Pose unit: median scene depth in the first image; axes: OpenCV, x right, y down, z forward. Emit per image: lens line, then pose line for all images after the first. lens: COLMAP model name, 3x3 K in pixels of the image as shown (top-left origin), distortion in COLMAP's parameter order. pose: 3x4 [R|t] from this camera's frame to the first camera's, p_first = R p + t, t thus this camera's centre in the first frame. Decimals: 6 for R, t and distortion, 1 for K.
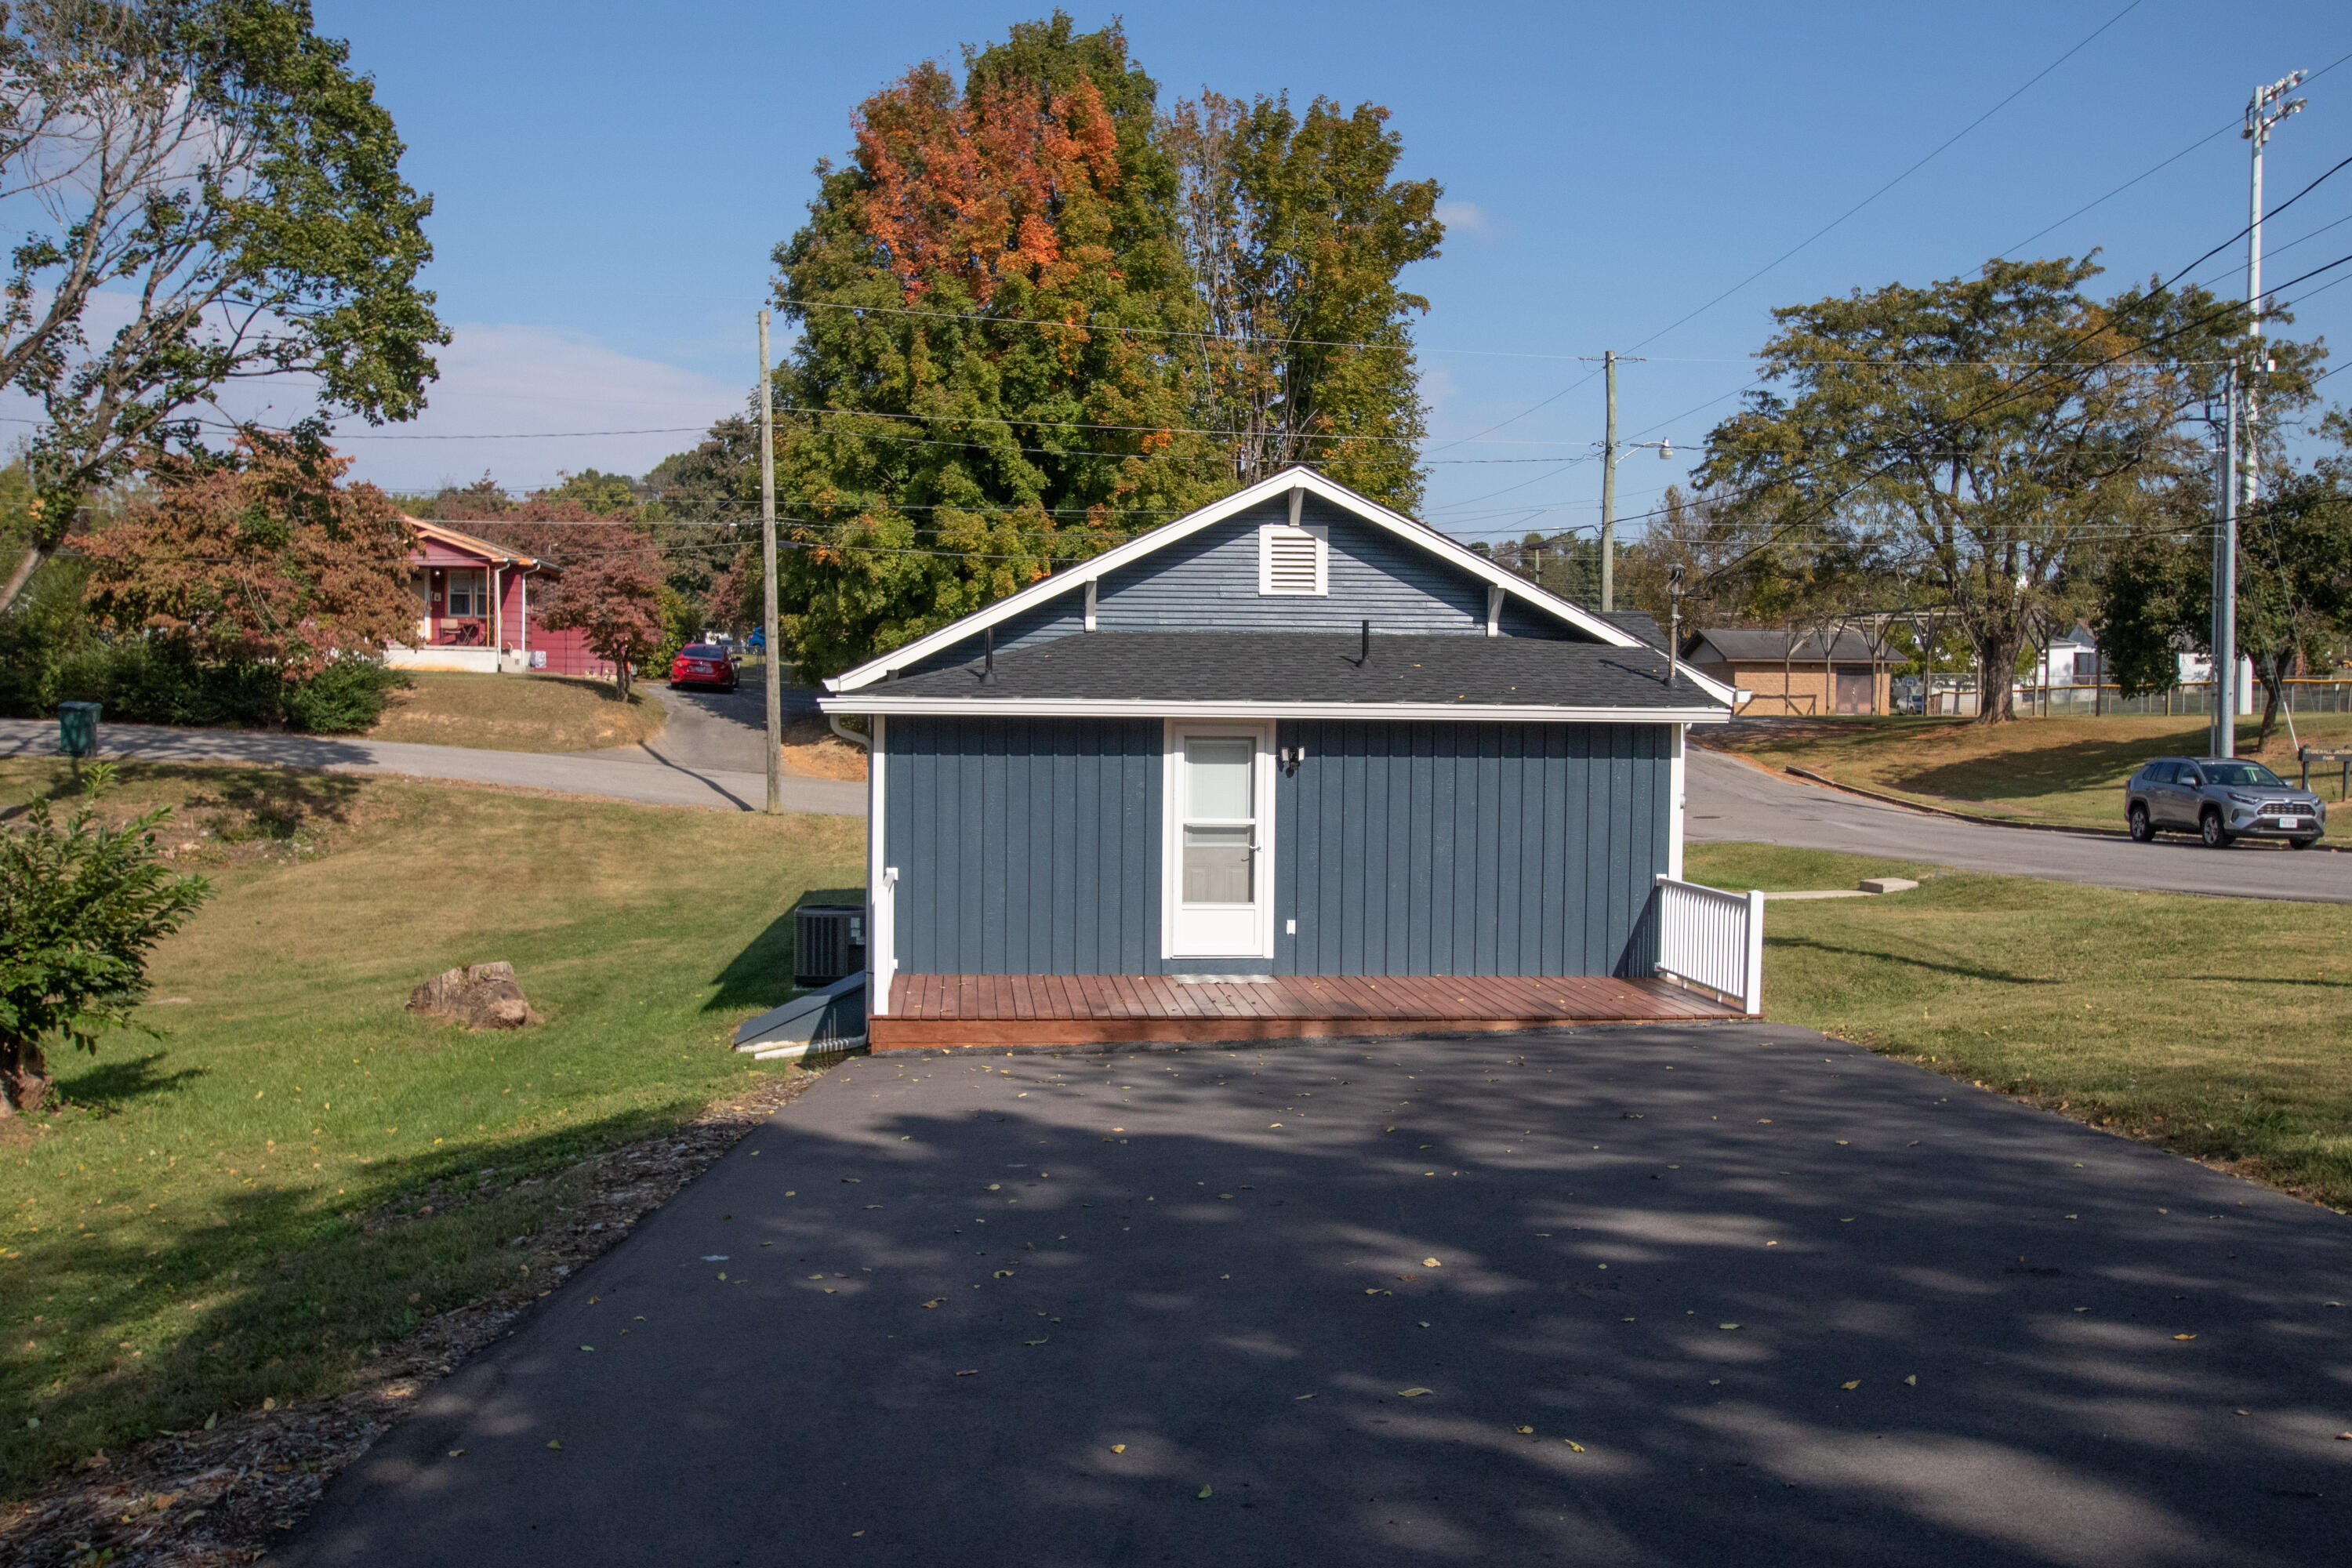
lens RADIAL K [[2119.3, 0, 1305.1], [0, 2119.3, 876.1], [0, 0, 1]] dist [-0.024434, 0.010987]
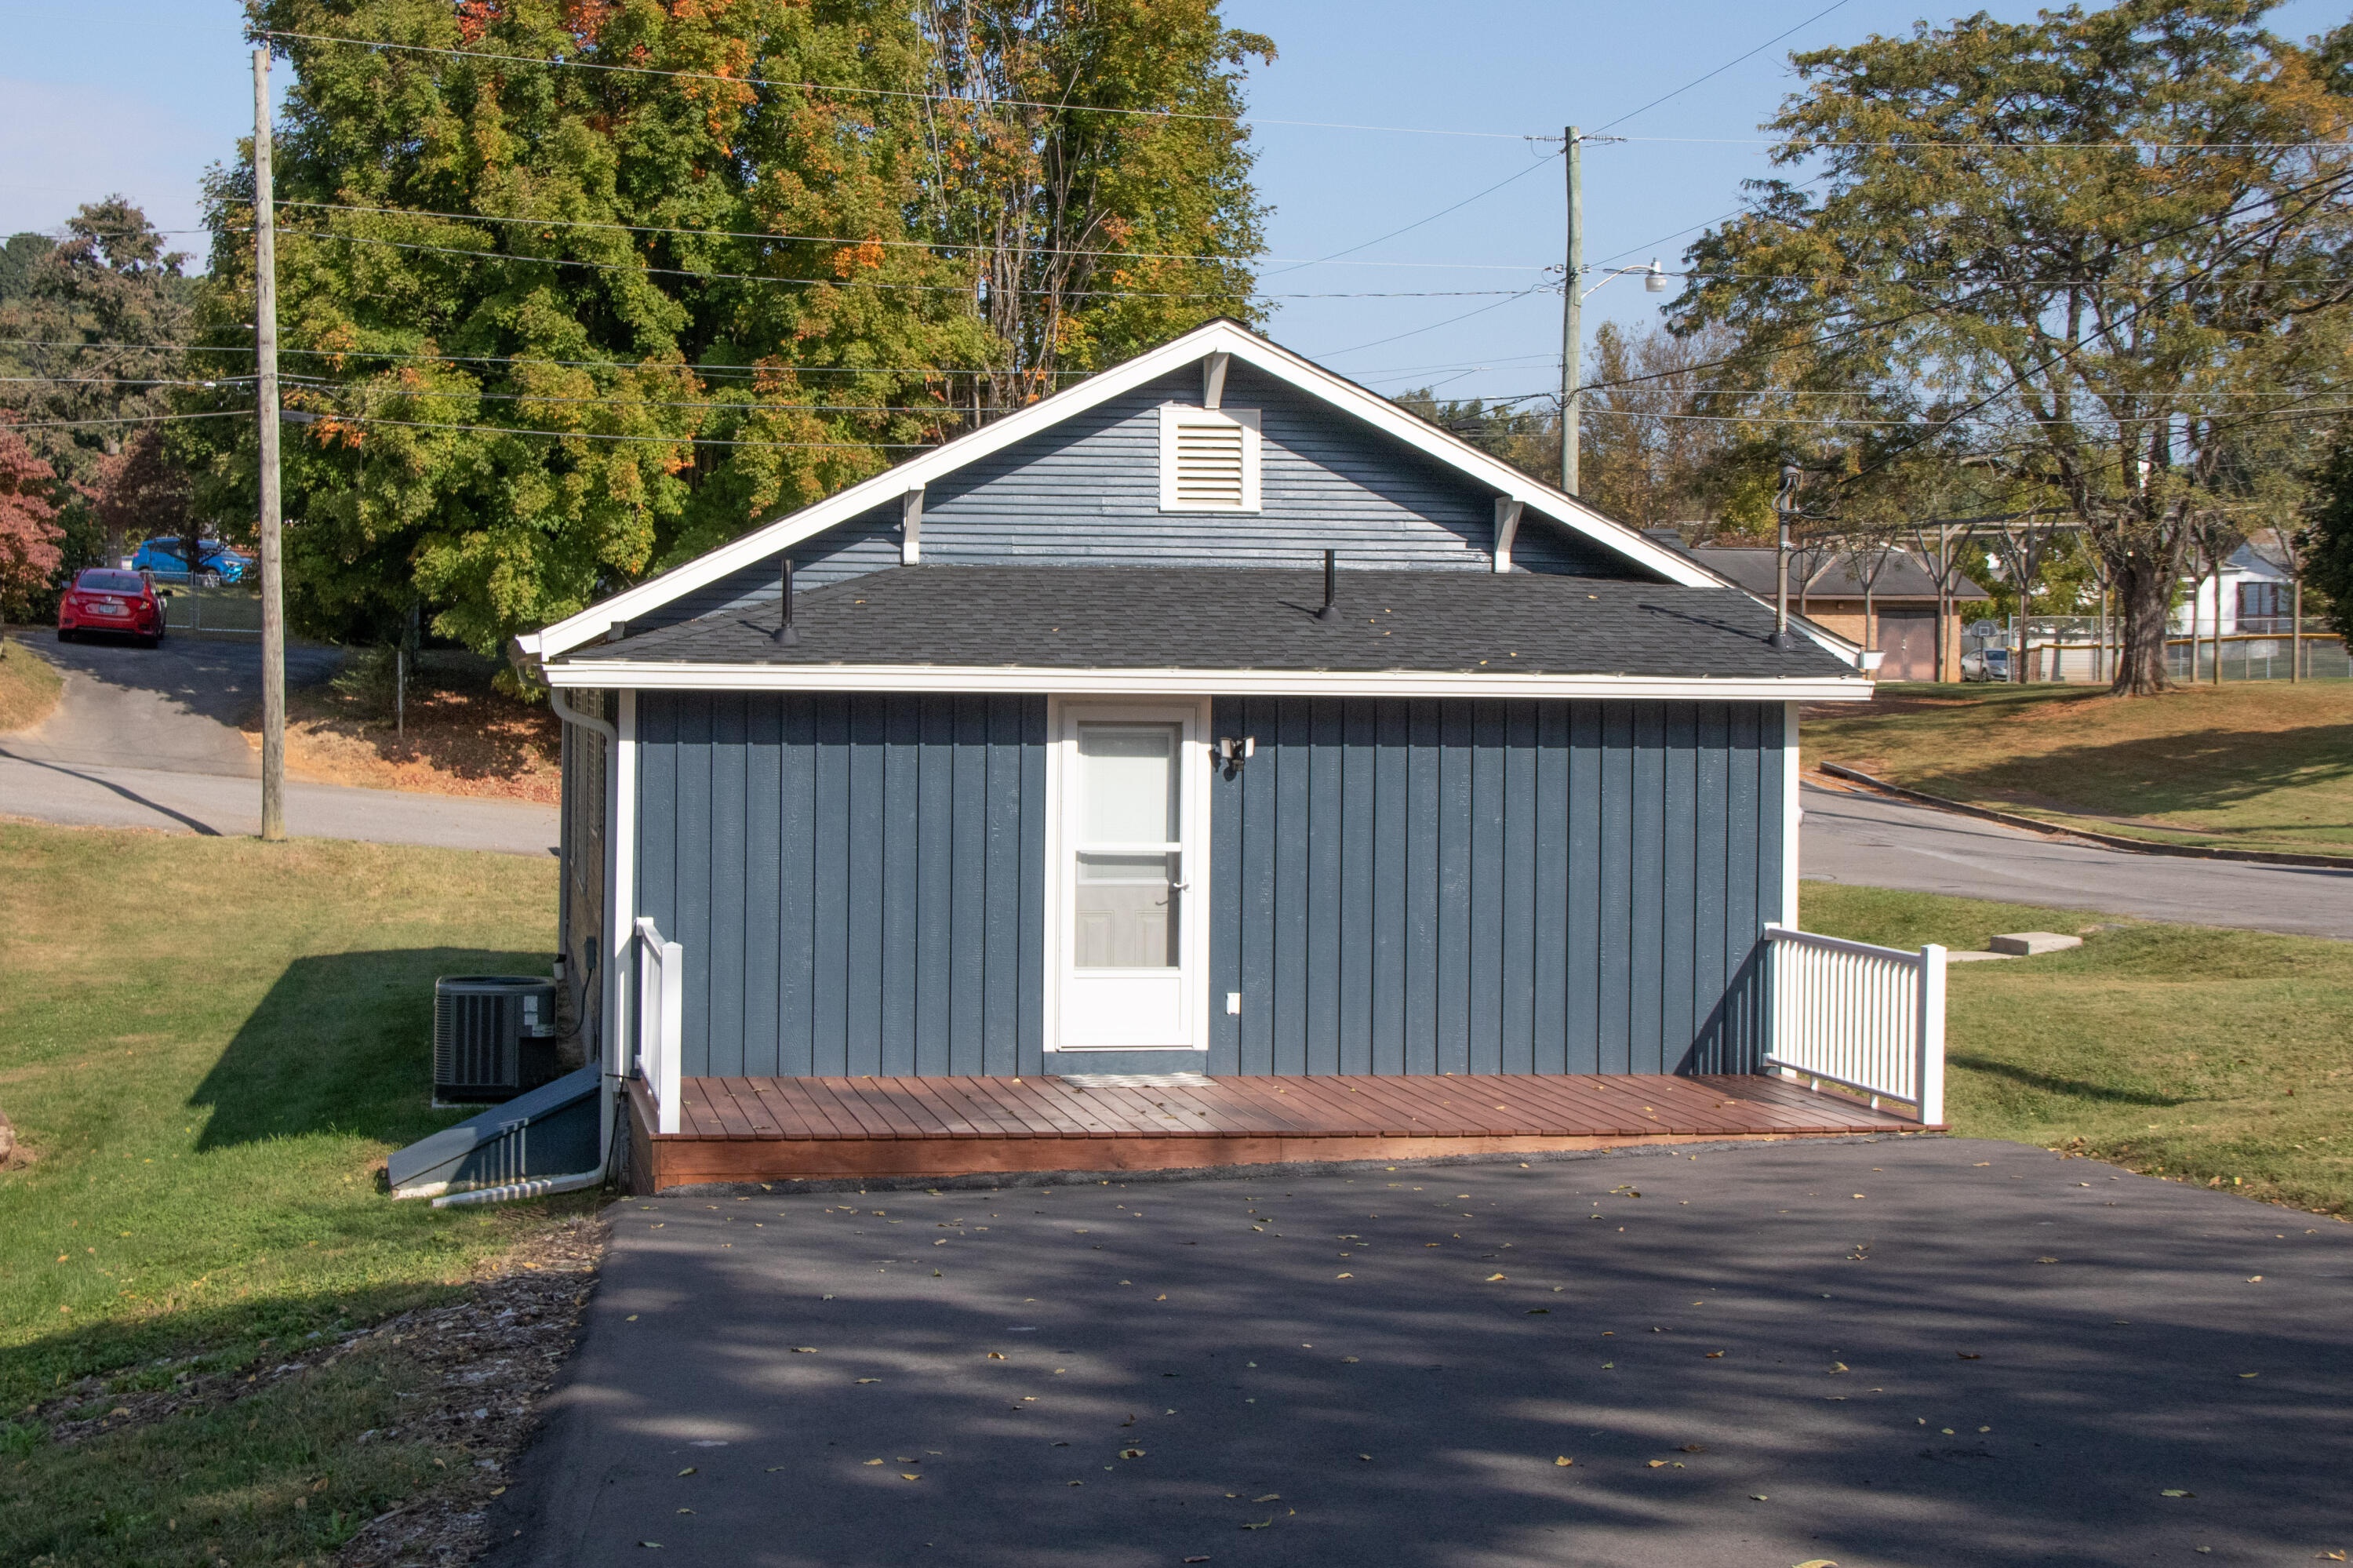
lens RADIAL K [[3410.3, 0, 1176.5], [0, 3410.3, 784.0], [0, 0, 1]] dist [0.048774, 0.123014]
pose [[0.998604, -0.001639, 0.052799, -0.029763], [0.004045, 0.998956, -0.045493, 0.001395], [-0.052669, 0.045643, 0.997568, -0.031503]]
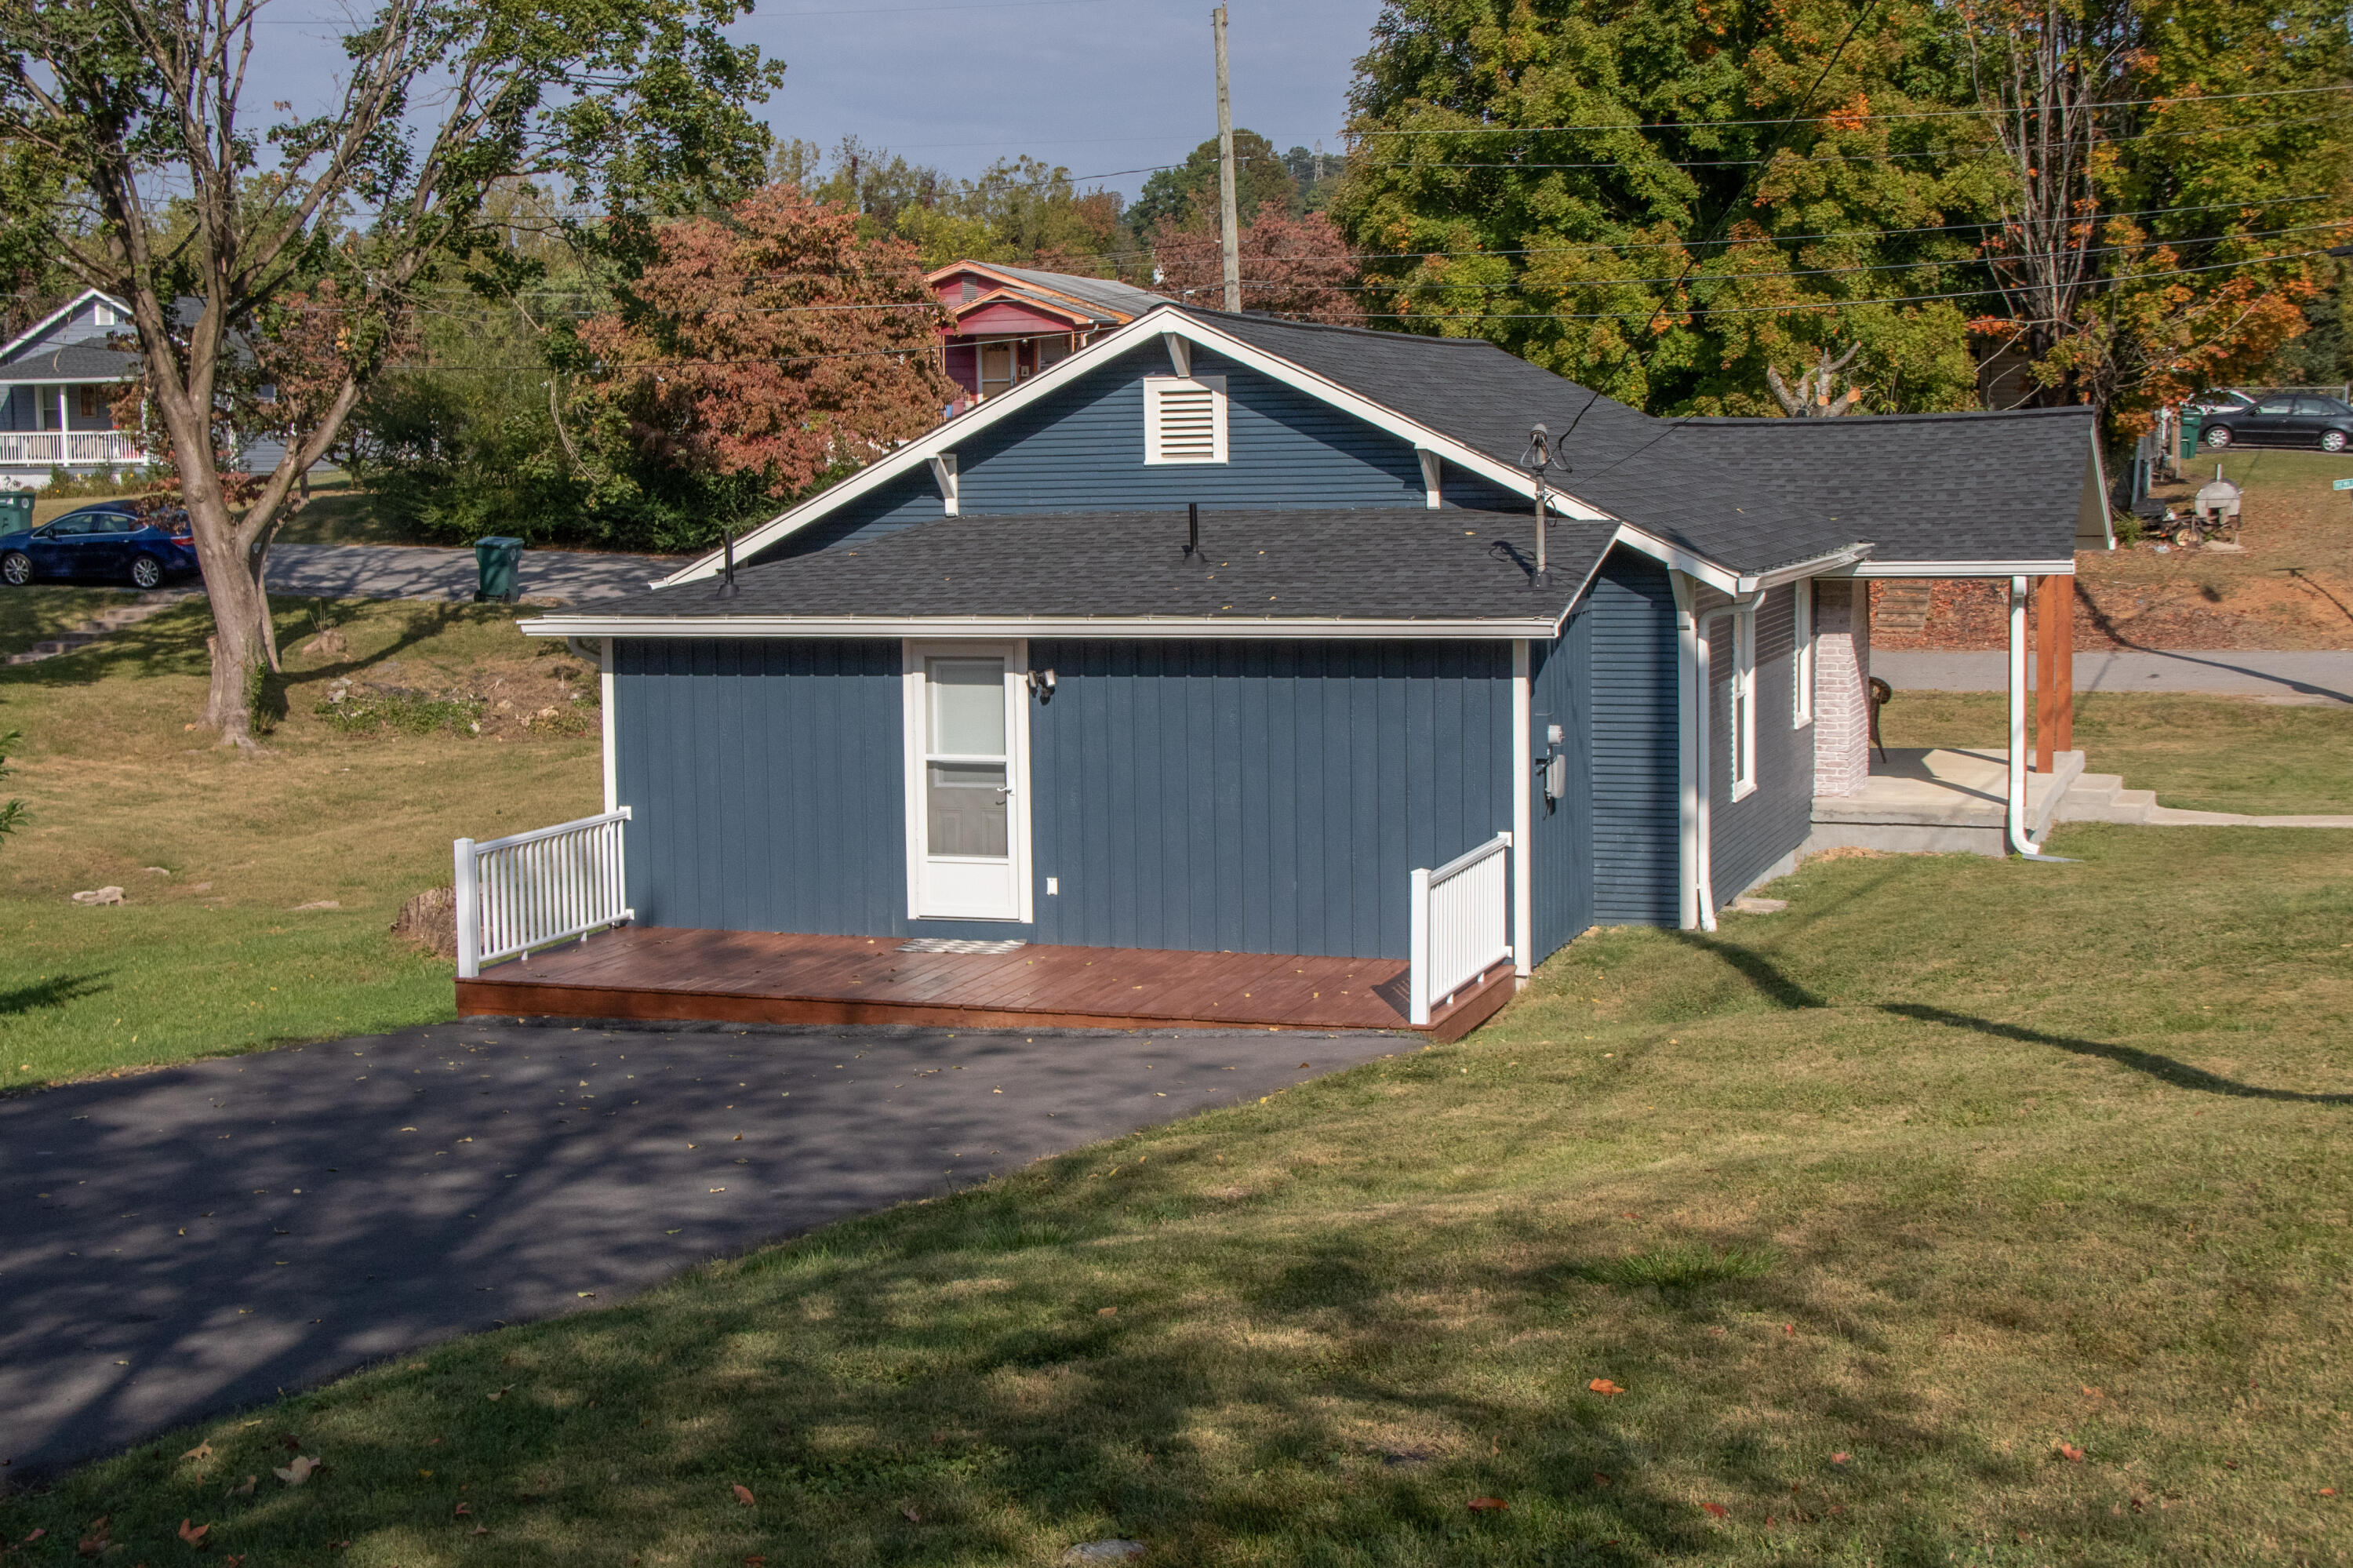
lens RADIAL K [[3177.8, 0, 1140.5], [0, 3177.8, 781.8], [0, 0, 1]] dist [0.026827, 0.028629]
pose [[0.885594, 0.020841, -0.463993, 0.217099], [-0.008133, 0.999535, 0.029372, -0.019369], [0.464389, -0.022238, 0.885352, -0.028608]]
